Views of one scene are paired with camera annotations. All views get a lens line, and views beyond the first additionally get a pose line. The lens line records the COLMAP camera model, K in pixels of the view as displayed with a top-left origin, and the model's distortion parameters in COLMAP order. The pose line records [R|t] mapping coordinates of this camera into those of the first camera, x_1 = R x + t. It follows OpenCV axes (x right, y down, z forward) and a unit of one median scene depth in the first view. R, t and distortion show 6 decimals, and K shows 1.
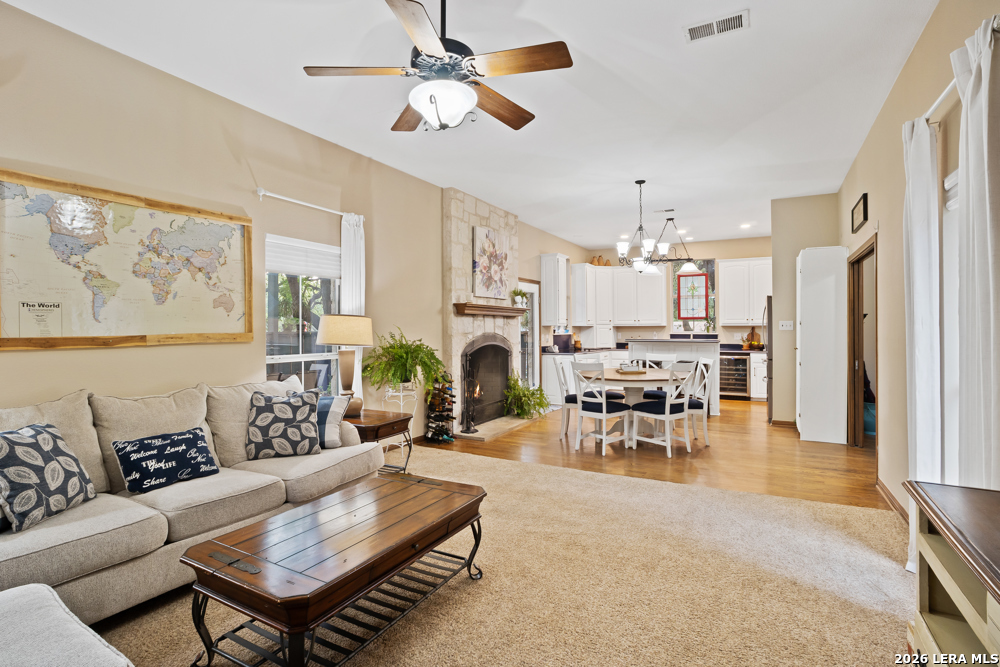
lens RADIAL K [[485.0, 0, 500.0], [0, 485.0, 333.5], [0, 0, 1]] dist [-0.002364, -0.000062]
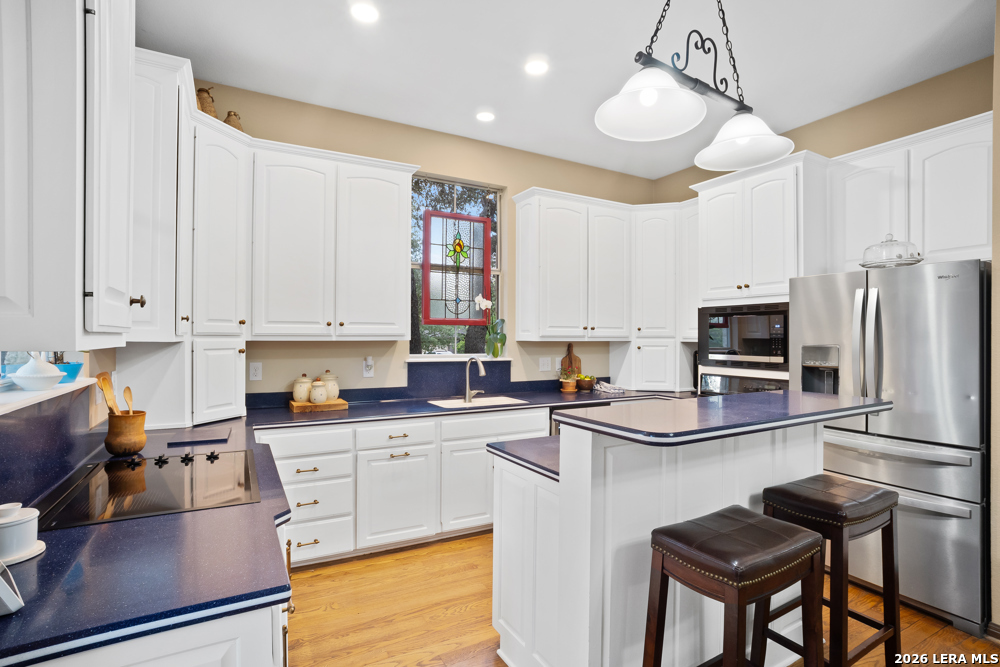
lens RADIAL K [[485.0, 0, 500.0], [0, 485.0, 333.5], [0, 0, 1]] dist [-0.002364, -0.000062]
pose [[0.531915, -0.000656, 0.846797, 0.063992], [-0.001664, 0.999997, 0.001820, -0.024512], [-0.846796, -0.002377, 0.531913, 0.779161]]
